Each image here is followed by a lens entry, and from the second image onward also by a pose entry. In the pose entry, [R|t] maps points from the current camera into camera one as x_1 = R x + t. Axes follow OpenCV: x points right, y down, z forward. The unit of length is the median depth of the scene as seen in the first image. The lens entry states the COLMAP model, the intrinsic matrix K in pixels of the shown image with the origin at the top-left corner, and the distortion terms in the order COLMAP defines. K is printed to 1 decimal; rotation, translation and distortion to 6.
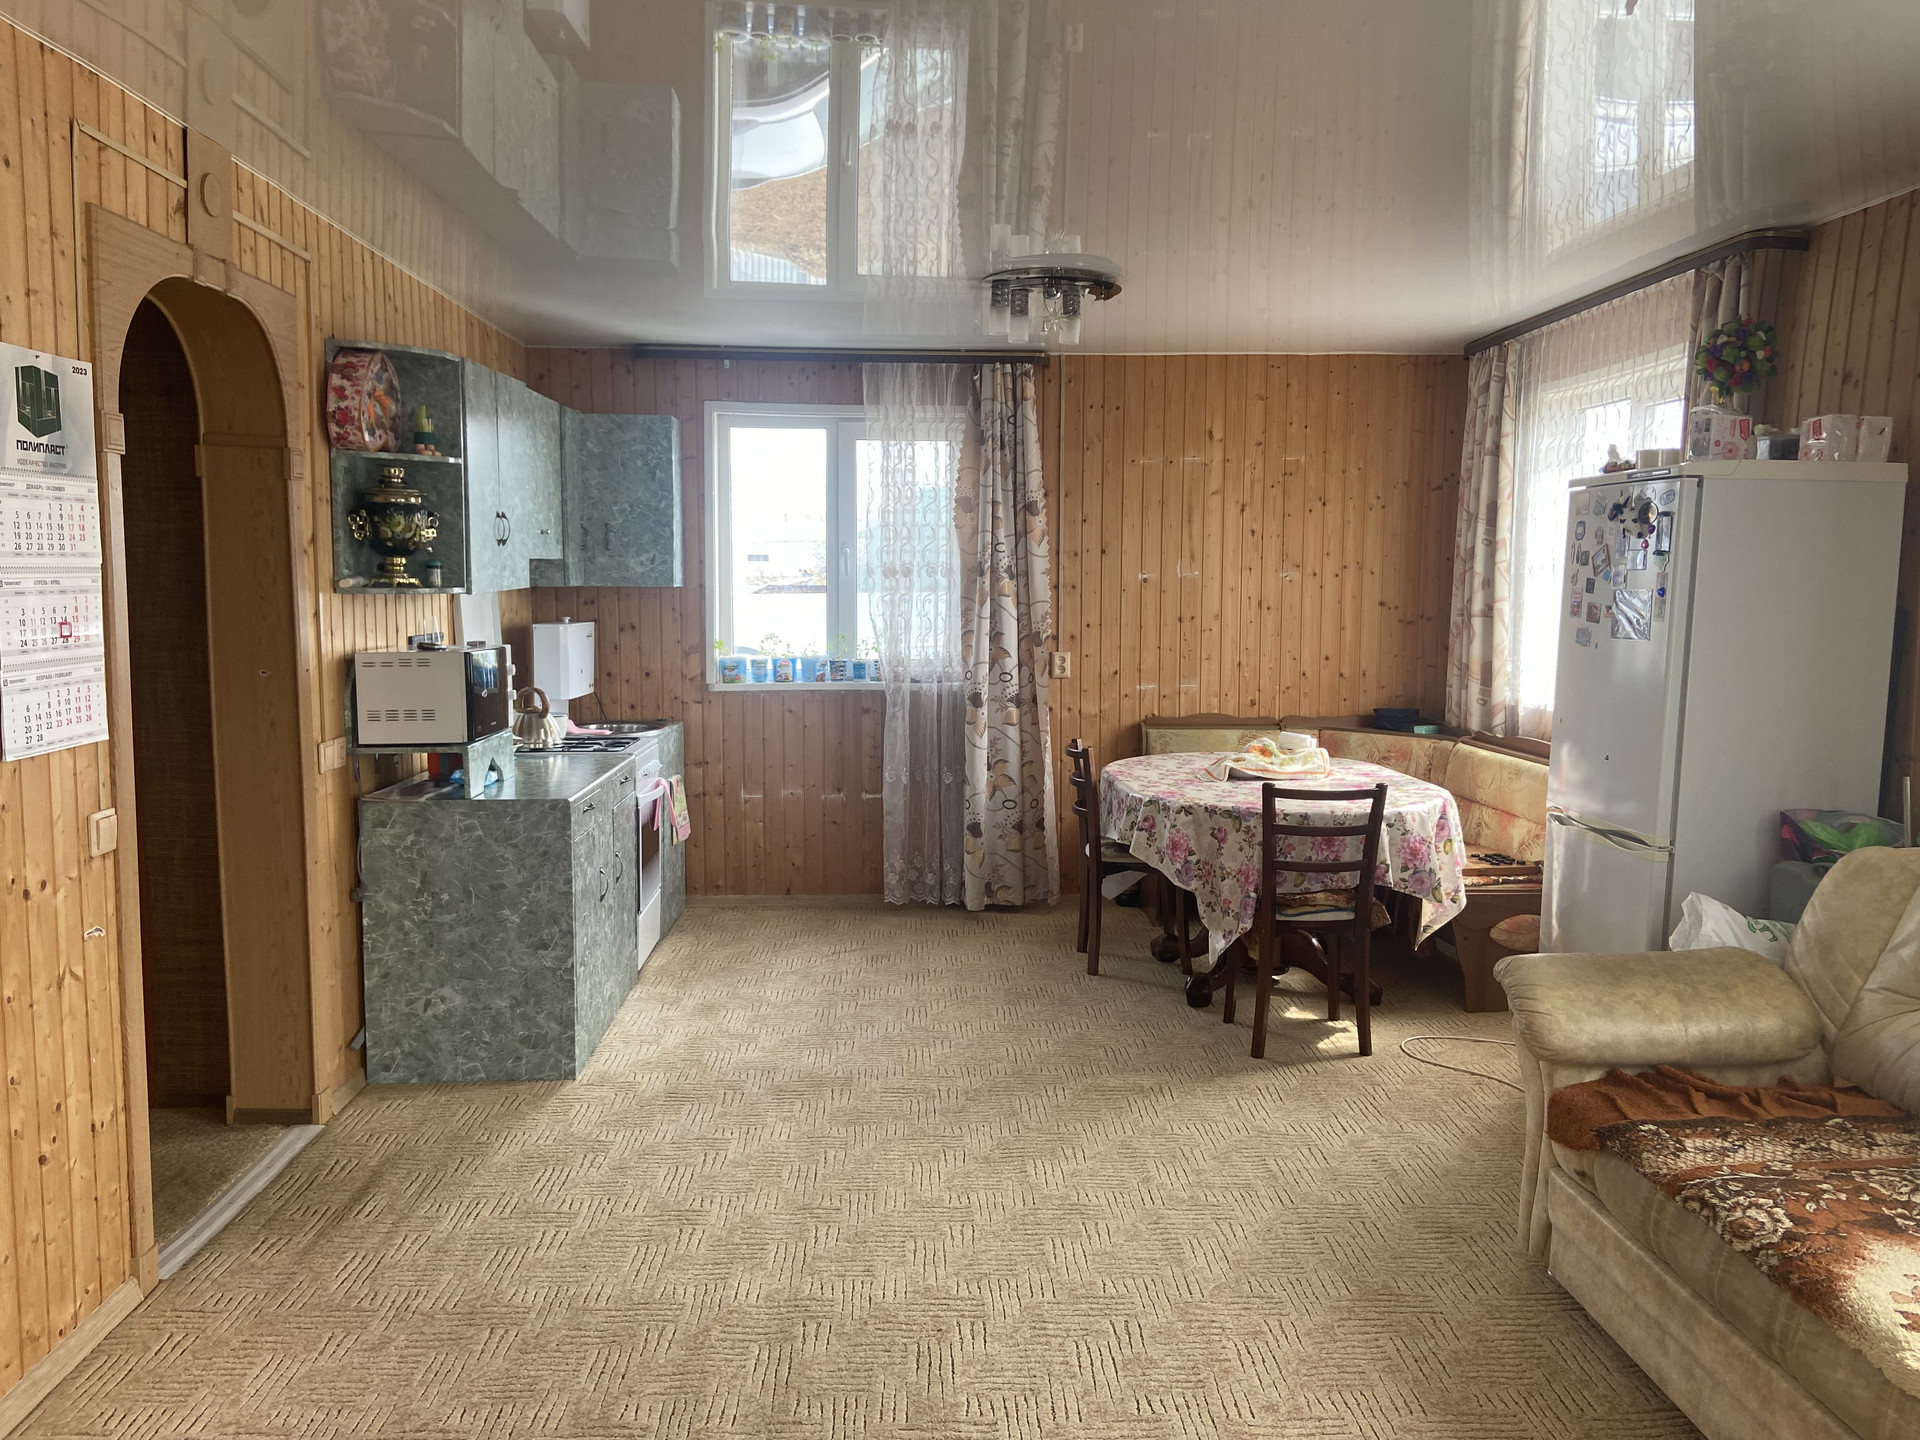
lens RADIAL K [[1441.4, 0, 949.2], [0, 1441.4, 718.1], [0, 0, 1]] dist [0.112248, -0.130290]
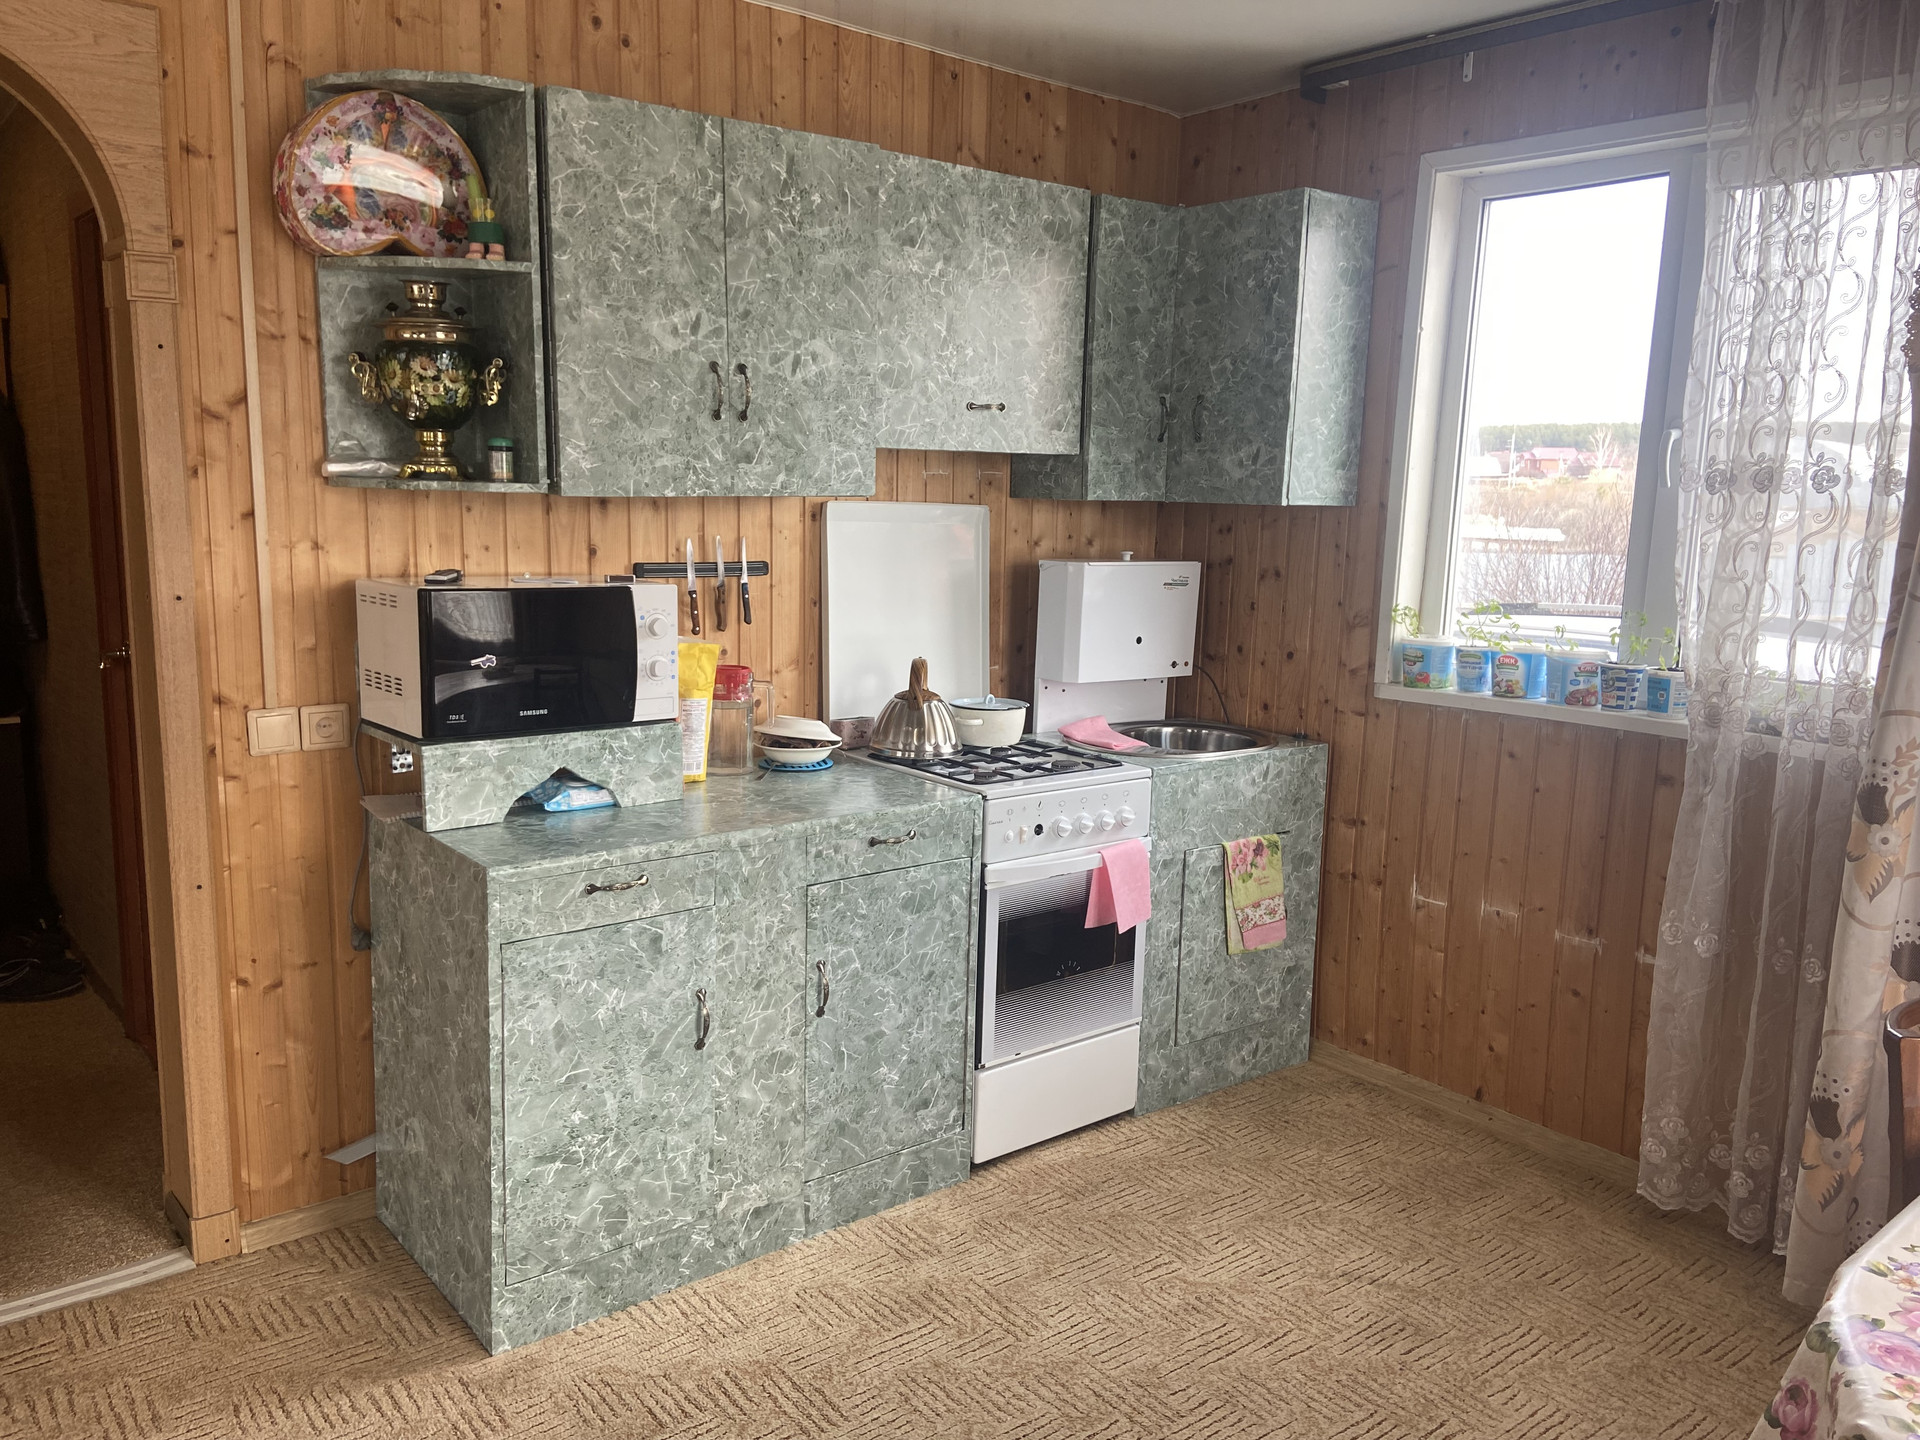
lens RADIAL K [[1441.4, 0, 949.2], [0, 1441.4, 718.1], [0, 0, 1]] dist [0.112248, -0.130290]
pose [[0.596115, 0.137728, -0.790998, 0.190129], [-0.102460, 0.990172, 0.095192, -0.049859], [0.796334, 0.024301, 0.604368, 0.565854]]
